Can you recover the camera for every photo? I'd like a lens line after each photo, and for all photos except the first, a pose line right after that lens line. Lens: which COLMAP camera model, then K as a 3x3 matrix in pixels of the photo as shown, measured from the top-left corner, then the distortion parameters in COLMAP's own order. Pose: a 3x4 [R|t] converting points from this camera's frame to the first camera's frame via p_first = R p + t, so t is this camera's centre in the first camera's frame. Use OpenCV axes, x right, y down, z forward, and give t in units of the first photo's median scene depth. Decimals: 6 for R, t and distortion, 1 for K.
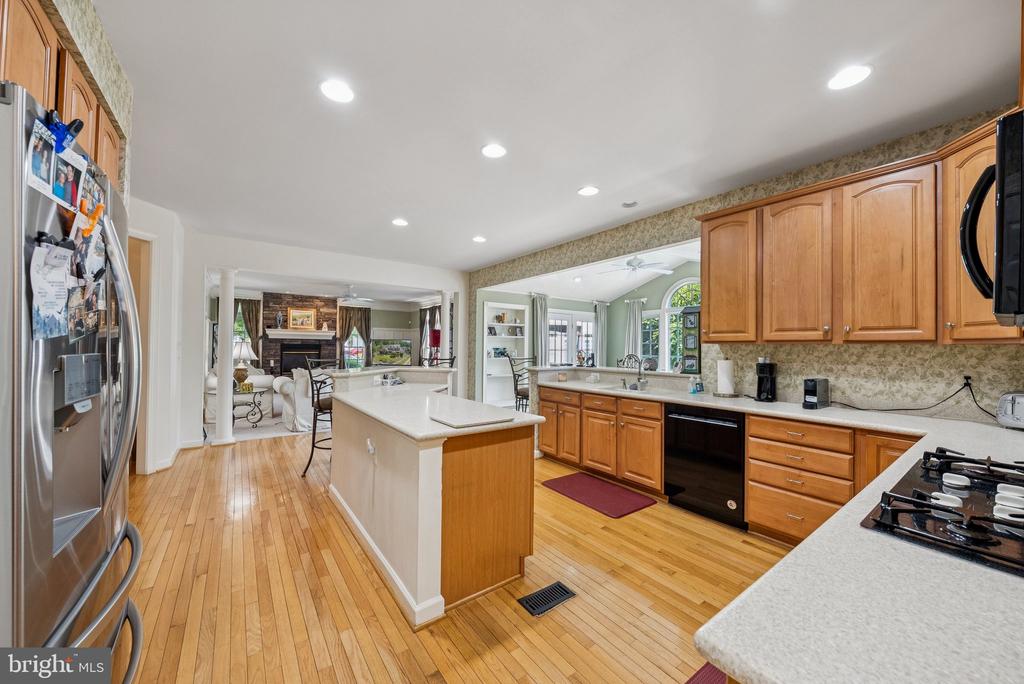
lens RADIAL K [[373.3, 0, 508.3], [0, 373.3, 342.2], [0, 0, 1]] dist [0.000935, 0.000063]
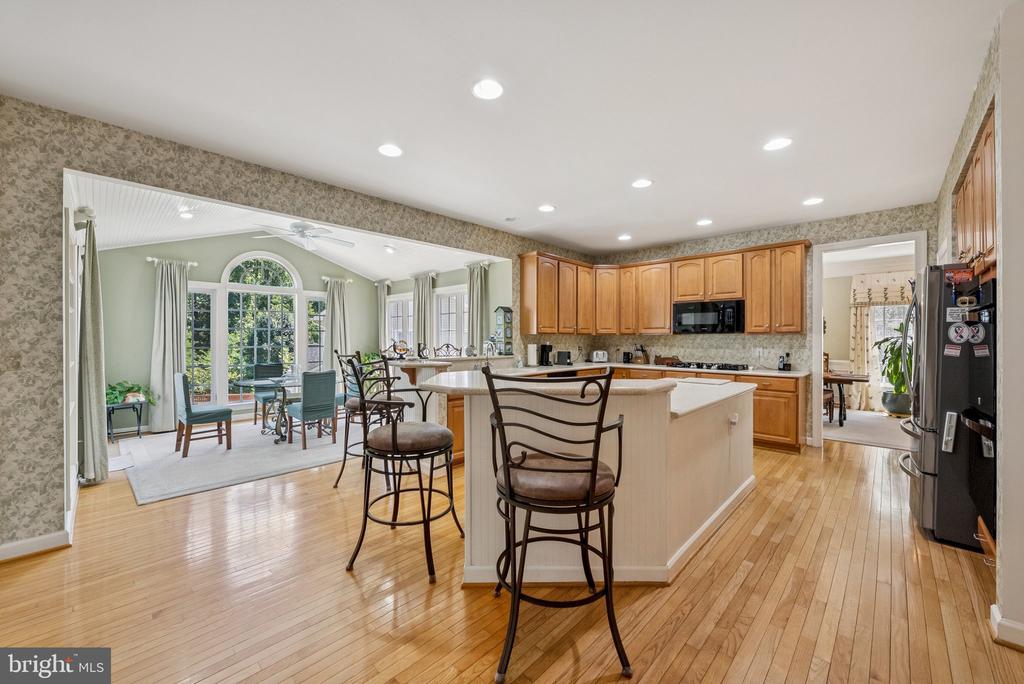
lens RADIAL K [[395.8, 0, 504.5], [0, 395.8, 338.1], [0, 0, 1]] dist [-0.007012, 0.000112]
pose [[-0.161162, -0.007365, 0.986900, -0.352374], [-0.015737, 0.999864, 0.004892, 0.005030], [-0.986802, -0.014742, -0.161256, 0.453654]]
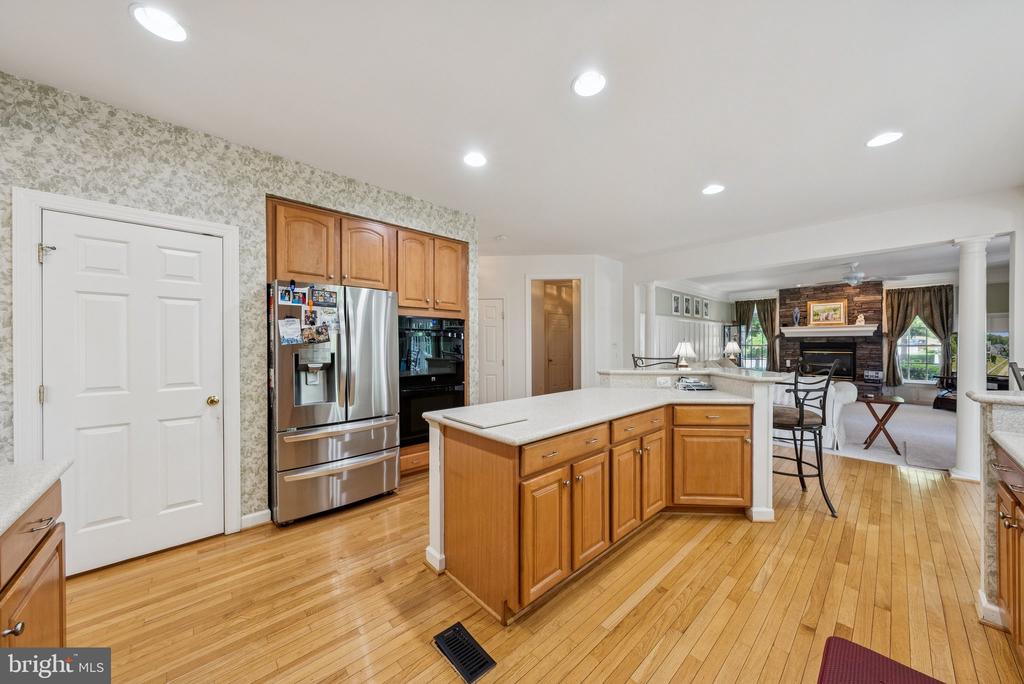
lens RADIAL K [[351.5, 0, 508.1], [0, 351.5, 344.9], [0, 0, 1]] dist [-0.002562, -0.000094]
pose [[0.103483, -0.009209, -0.994589, 0.174915], [0.016338, 0.999838, -0.007558, 0.004732], [0.994497, -0.015468, 0.103617, 0.203975]]
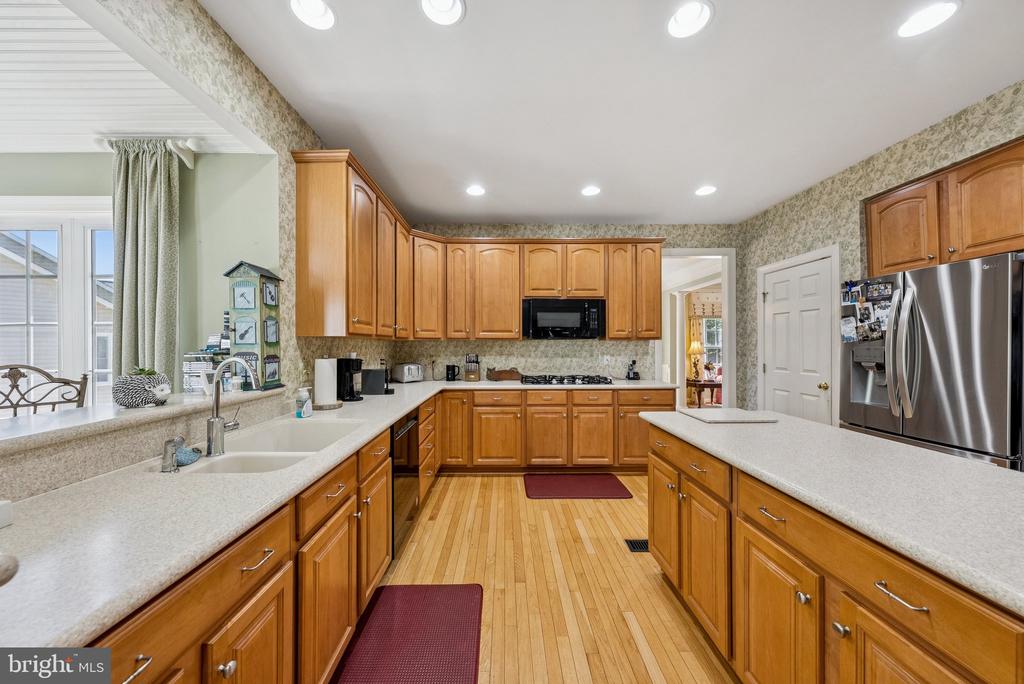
lens RADIAL K [[351.5, 0, 508.5], [0, 351.5, 342.8], [0, 0, 1]] dist [-0.002562, -0.000094]
pose [[-0.811523, -0.003115, 0.584312, -0.037487], [-0.012797, 0.999841, -0.012444, 0.006900], [-0.584180, -0.017576, -0.811434, 0.440336]]
